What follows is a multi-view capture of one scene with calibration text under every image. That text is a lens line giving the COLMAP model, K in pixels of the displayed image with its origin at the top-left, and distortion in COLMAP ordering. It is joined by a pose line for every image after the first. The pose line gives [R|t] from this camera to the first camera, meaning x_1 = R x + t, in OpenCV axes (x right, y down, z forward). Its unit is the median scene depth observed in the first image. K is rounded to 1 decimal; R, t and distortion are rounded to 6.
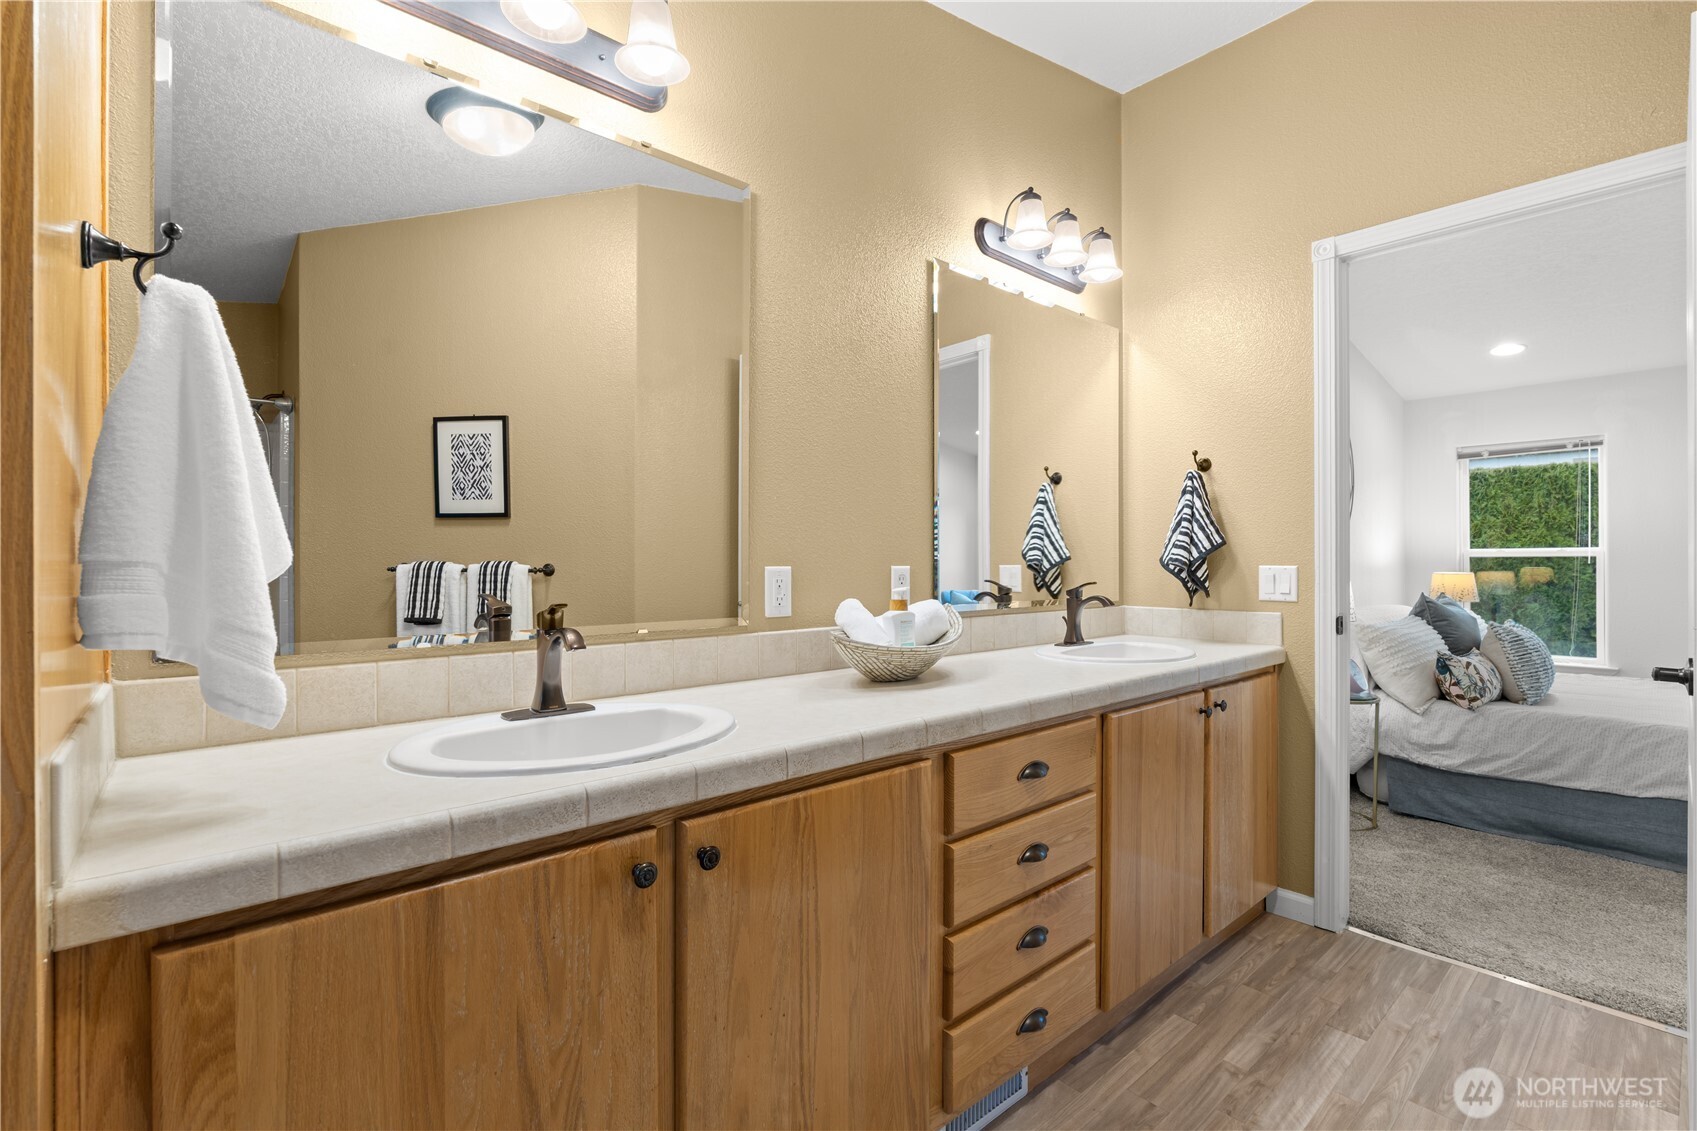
lens RADIAL K [[747.3, 0, 848.5], [0, 747.3, 565.5], [0, 0, 1]] dist [-0.000871, 0.000099]
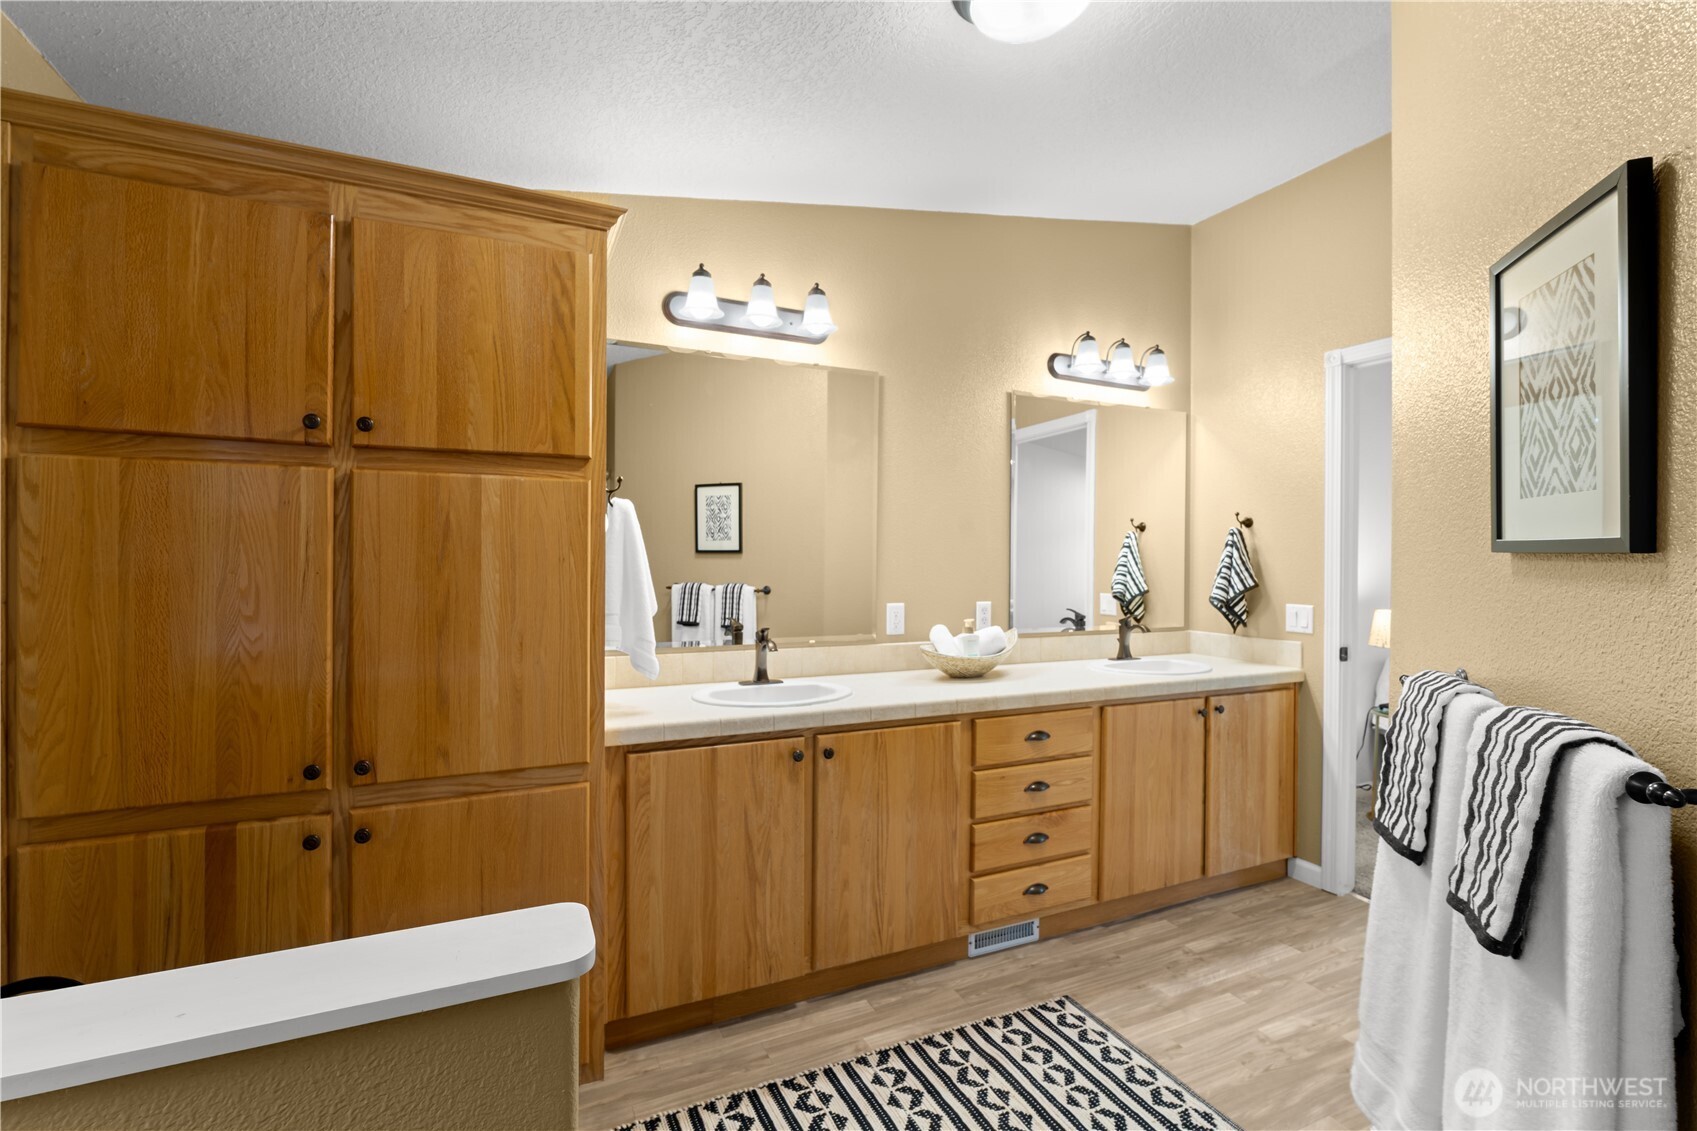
lens RADIAL K [[774.1, 0, 848.5], [0, 774.1, 565.5], [0, 0, 1]] dist [-0.003297, -0.000011]
pose [[0.958834, 0.011222, -0.283747, 0.291745], [-0.009404, 0.999926, 0.007767, -0.095583], [0.283813, -0.004779, 0.958868, -0.653755]]
